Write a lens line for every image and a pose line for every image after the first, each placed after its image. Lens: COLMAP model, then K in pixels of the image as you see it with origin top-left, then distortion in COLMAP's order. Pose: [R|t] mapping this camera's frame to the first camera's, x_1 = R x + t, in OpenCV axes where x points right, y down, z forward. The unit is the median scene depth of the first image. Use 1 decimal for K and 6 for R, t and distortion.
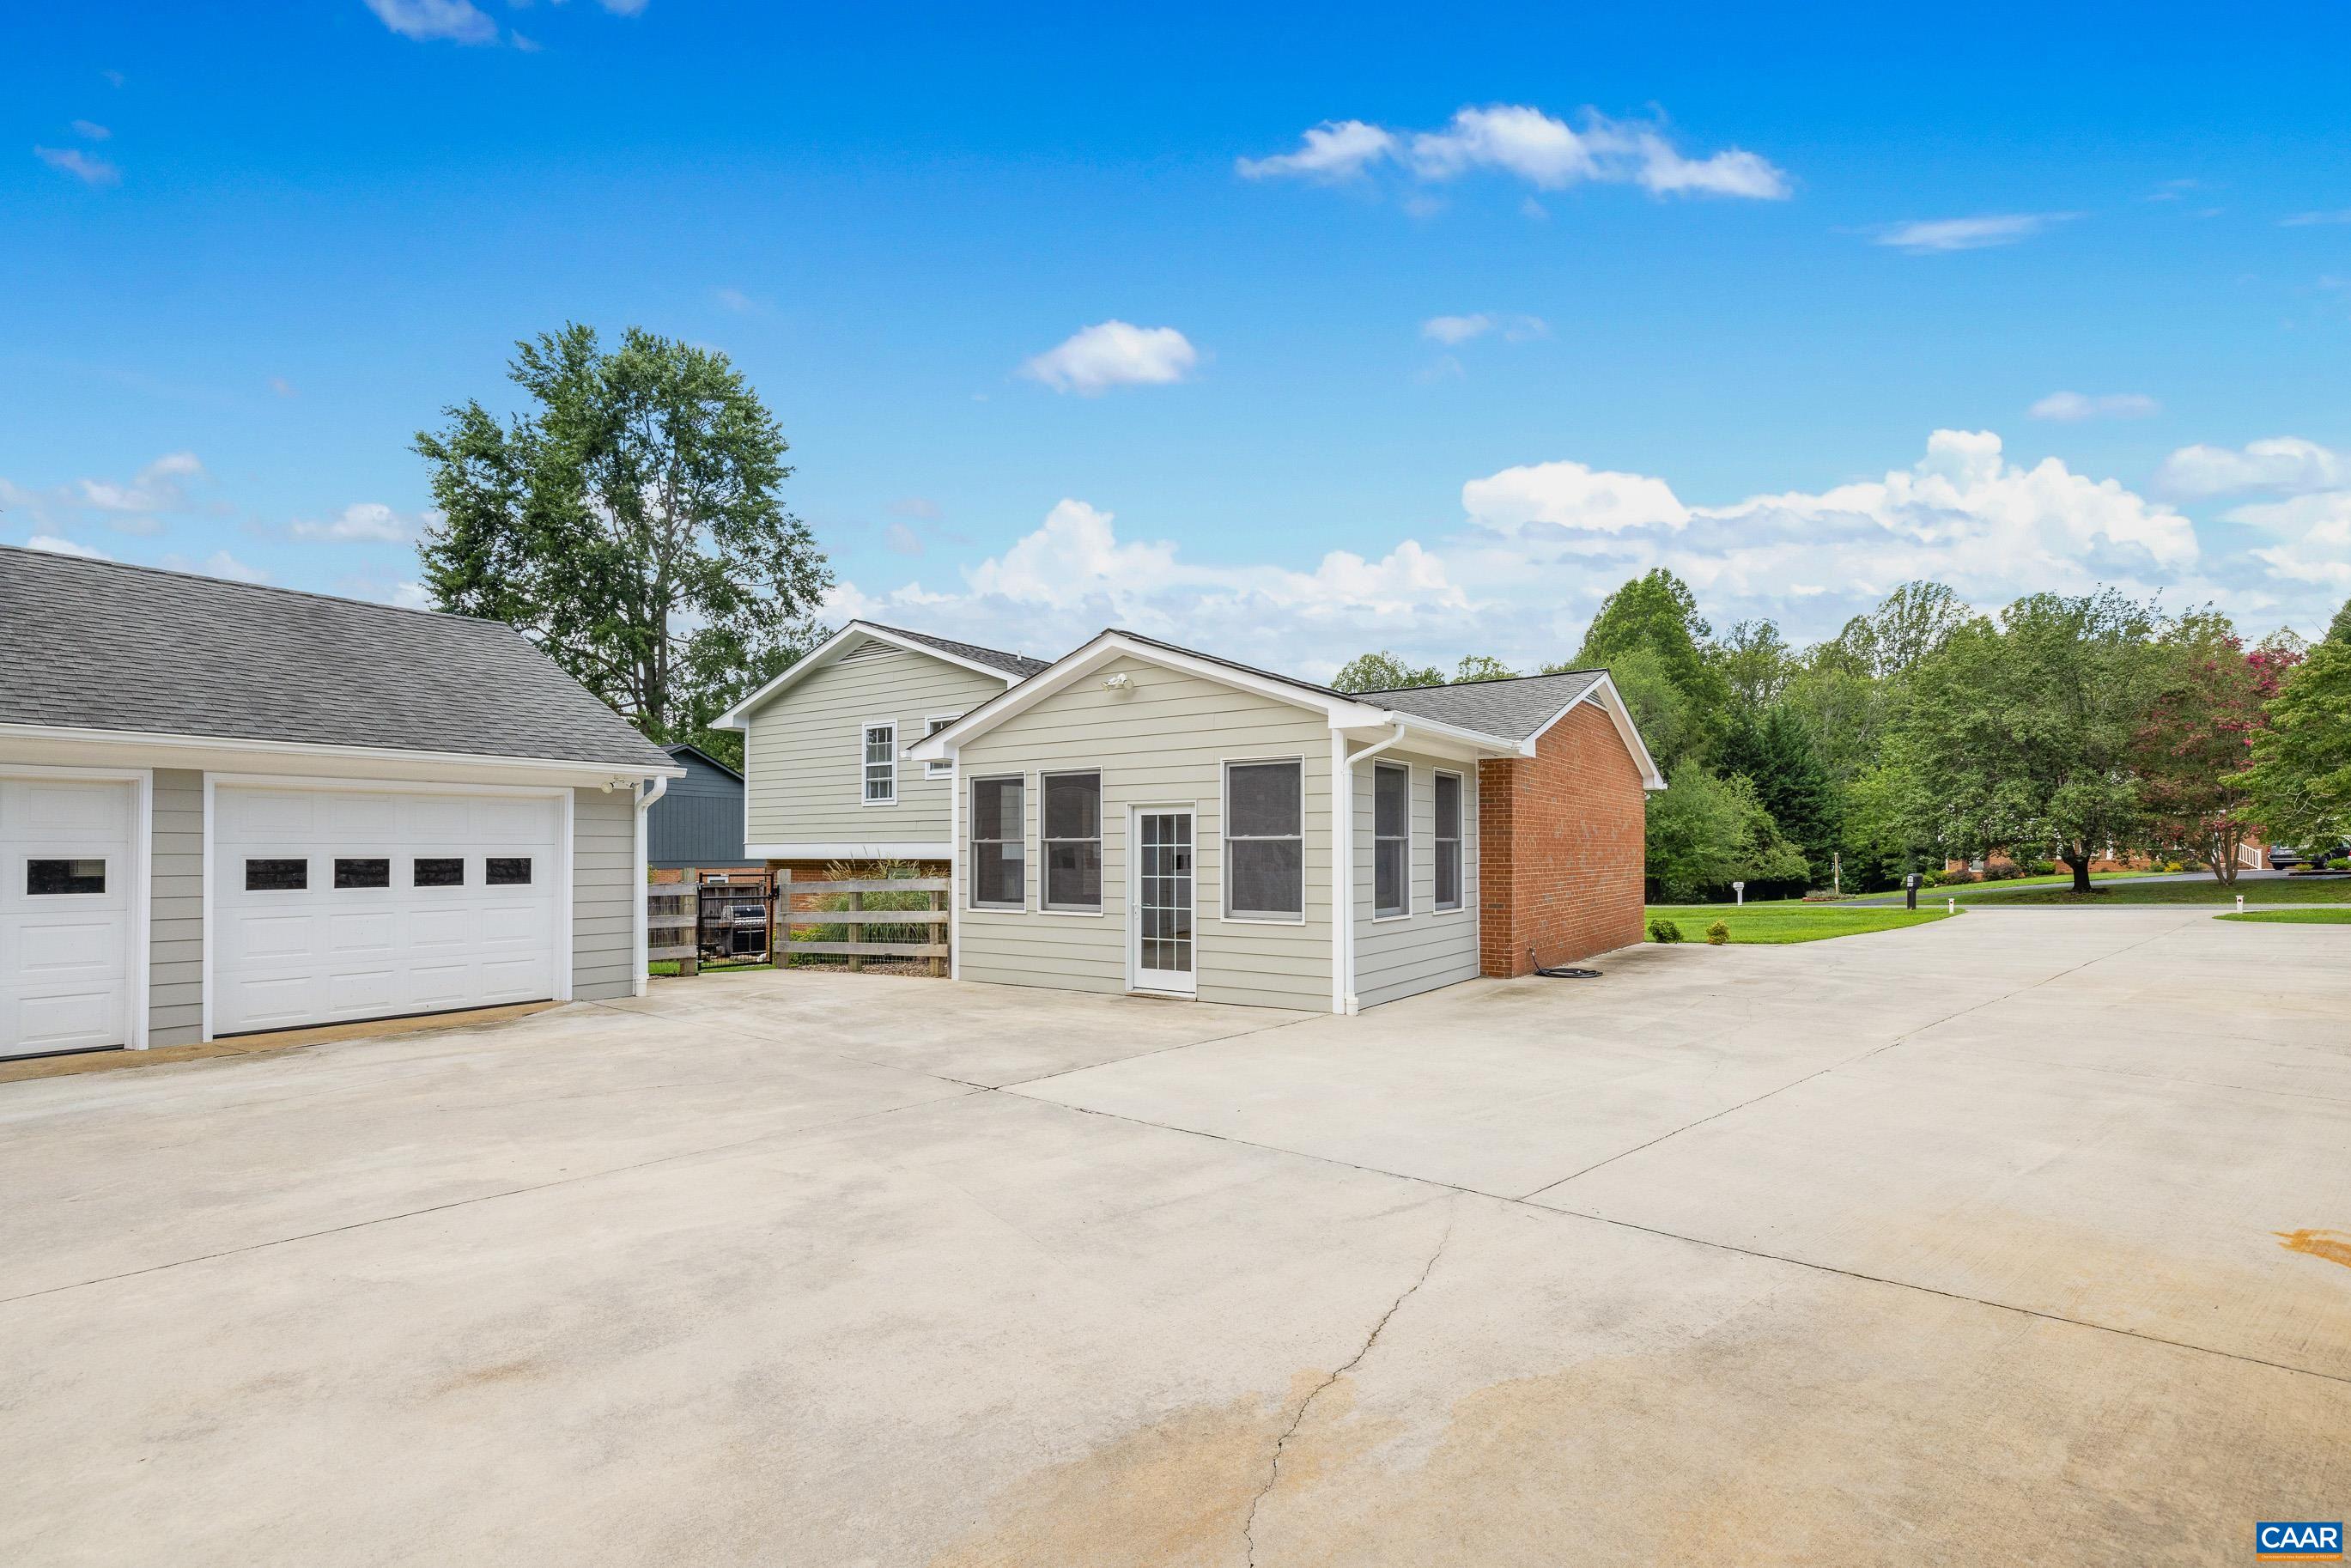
lens RADIAL K [[1085.6, 0, 1181.9], [0, 1085.6, 856.9], [0, 0, 1]] dist [-0.000271, 0.000045]
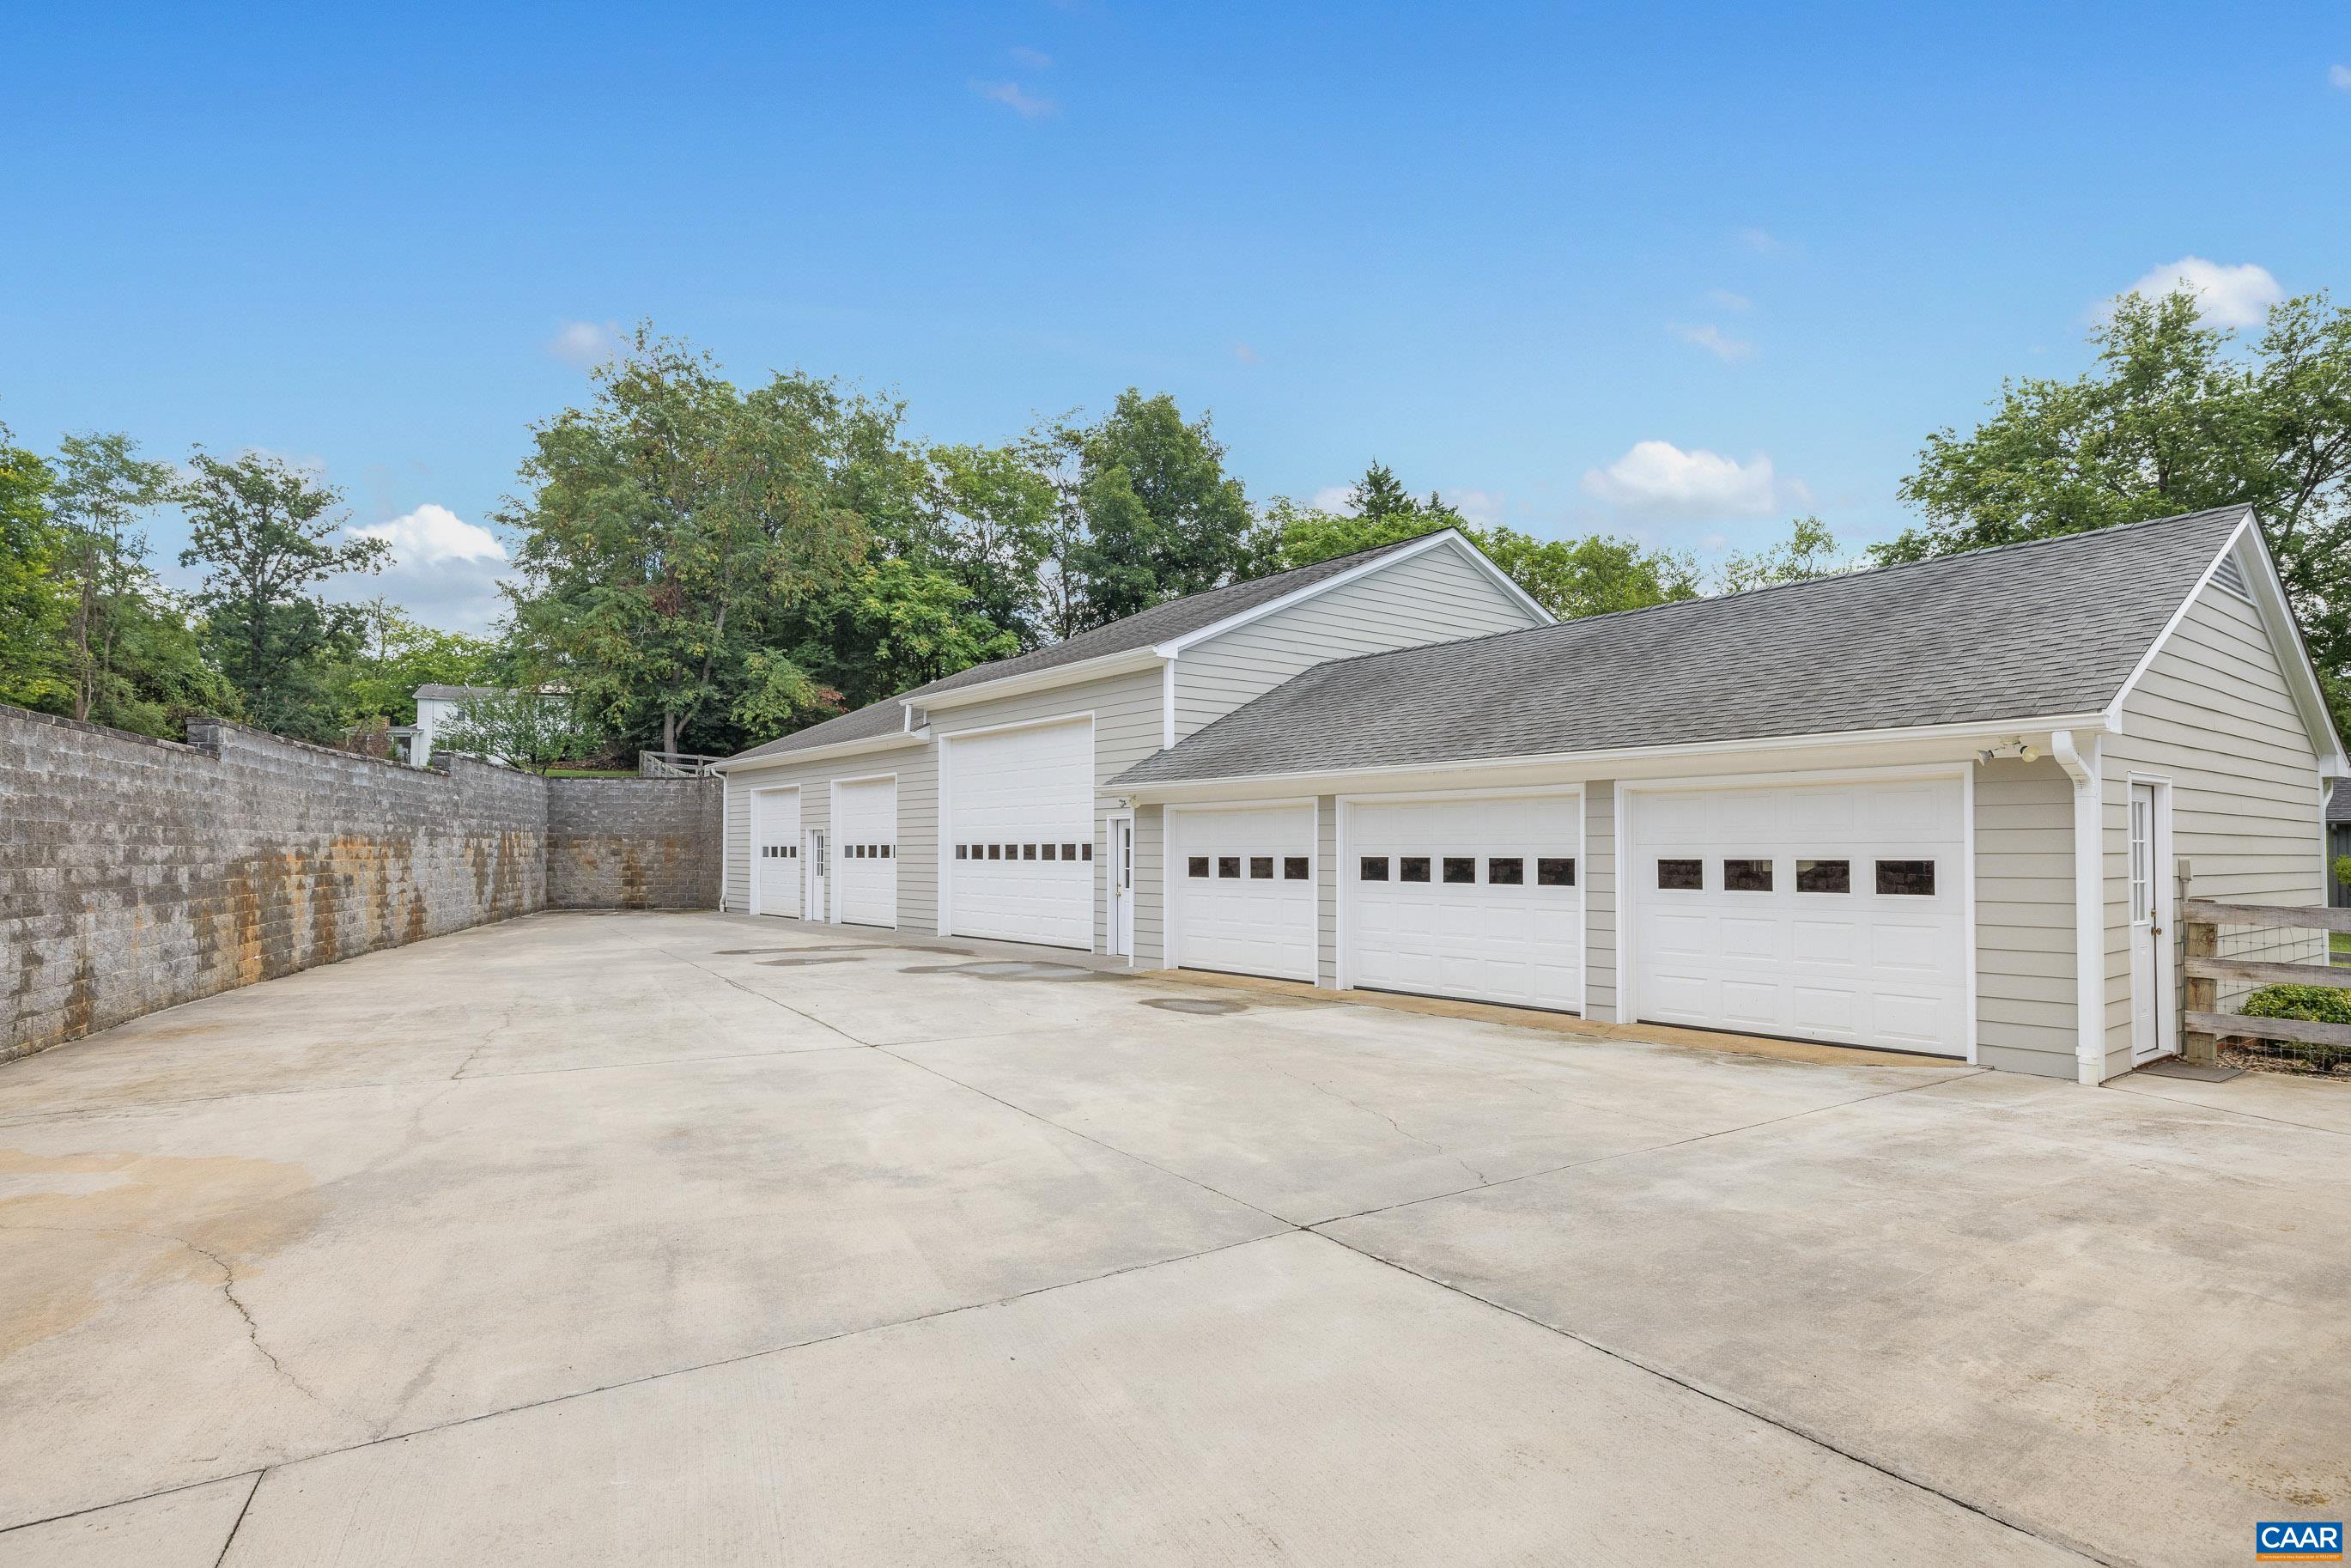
lens RADIAL K [[1224.0, 0, 1147.3], [0, 1224.0, 798.3], [0, 0, 1]] dist [-0.002473, 0.001954]
pose [[-0.302287, -0.038732, -0.952430, 0.652624], [-0.001910, 0.999197, -0.040028, -0.012835], [0.953215, -0.010280, -0.302118, 1.343759]]
